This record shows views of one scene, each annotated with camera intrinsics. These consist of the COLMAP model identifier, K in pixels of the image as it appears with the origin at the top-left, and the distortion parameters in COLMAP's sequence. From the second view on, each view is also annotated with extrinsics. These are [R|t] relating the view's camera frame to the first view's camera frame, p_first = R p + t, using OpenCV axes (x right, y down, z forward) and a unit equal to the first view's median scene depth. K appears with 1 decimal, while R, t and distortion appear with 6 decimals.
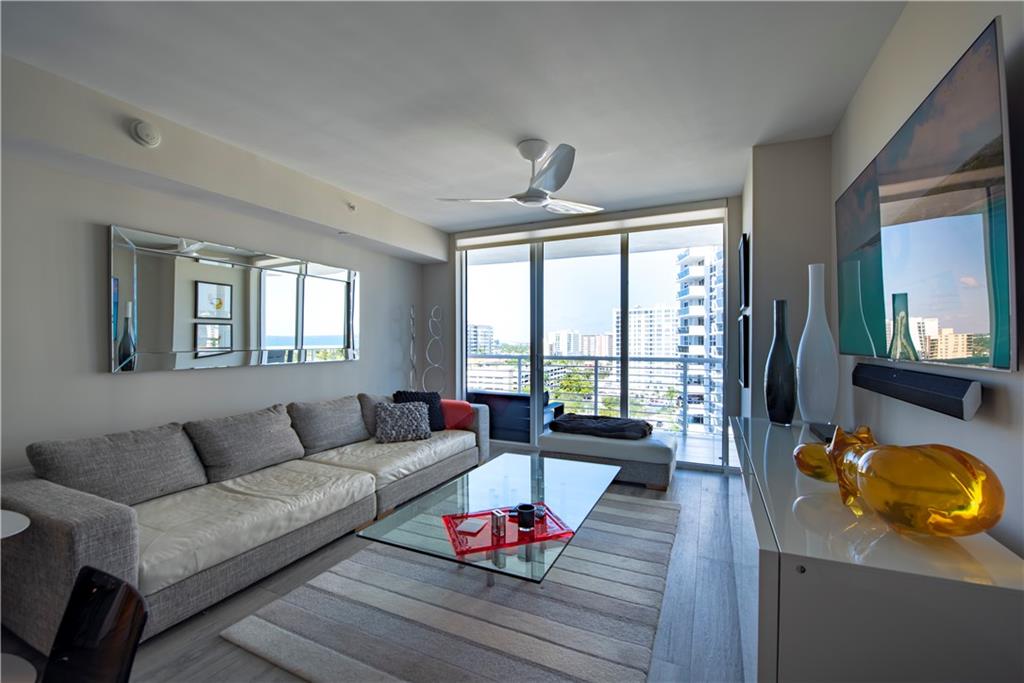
lens RADIAL K [[421.3, 0, 525.4], [0, 421.3, 337.3], [0, 0, 1]] dist [-0.021245, -0.001679]
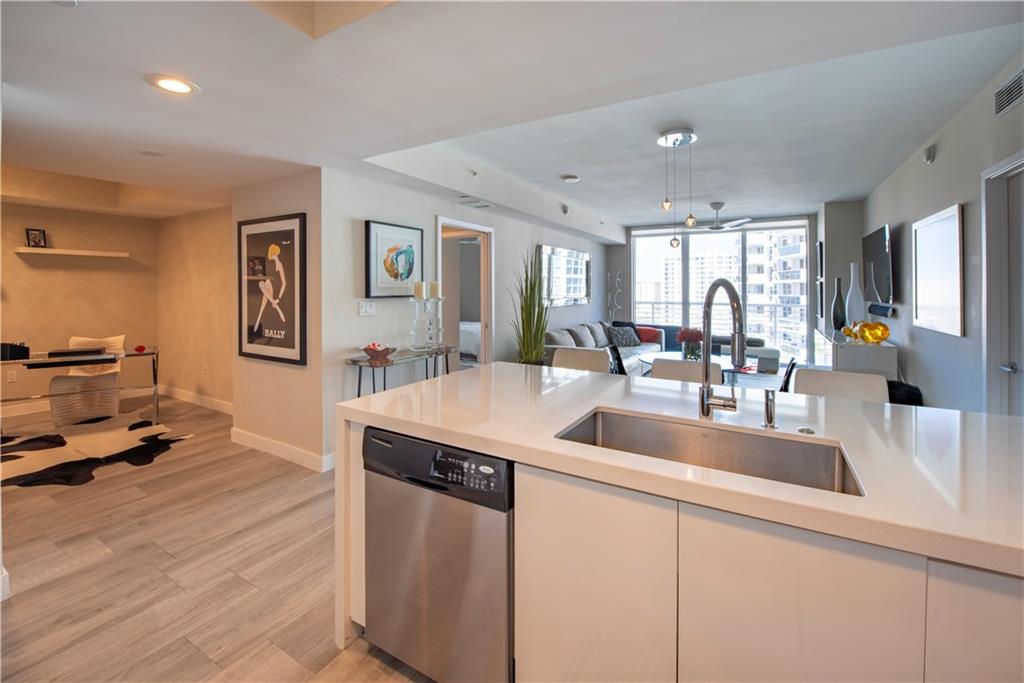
lens RADIAL K [[421.3, 0, 522.4], [0, 421.3, 278.4], [0, 0, 1]] dist [-0.021245, -0.001679]
pose [[0.993369, 0.002124, -0.114949, -0.469863], [-0.003778, 0.999892, -0.014174, -0.025575], [0.114906, 0.014514, 0.993270, -0.808139]]
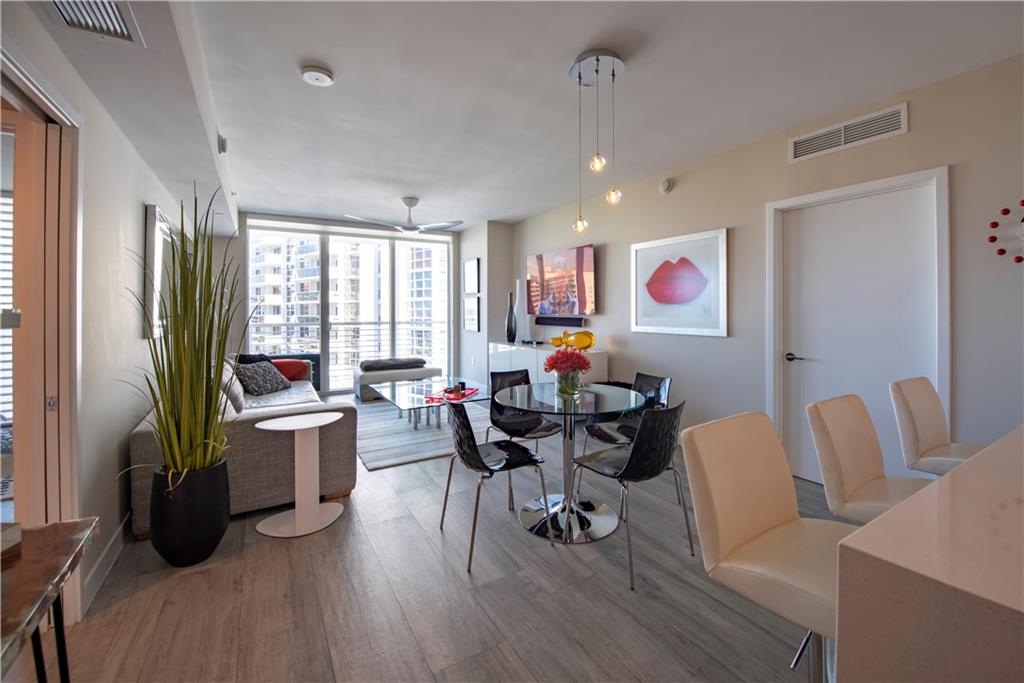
lens RADIAL K [[421.3, 0, 505.9], [0, 421.3, 307.7], [0, 0, 1]] dist [-0.021245, -0.001679]
pose [[0.599924, 0.003466, 0.800050, -0.746973], [-0.005065, 0.999987, -0.000534, -0.000192], [-0.800041, -0.003732, 0.599934, -0.245849]]
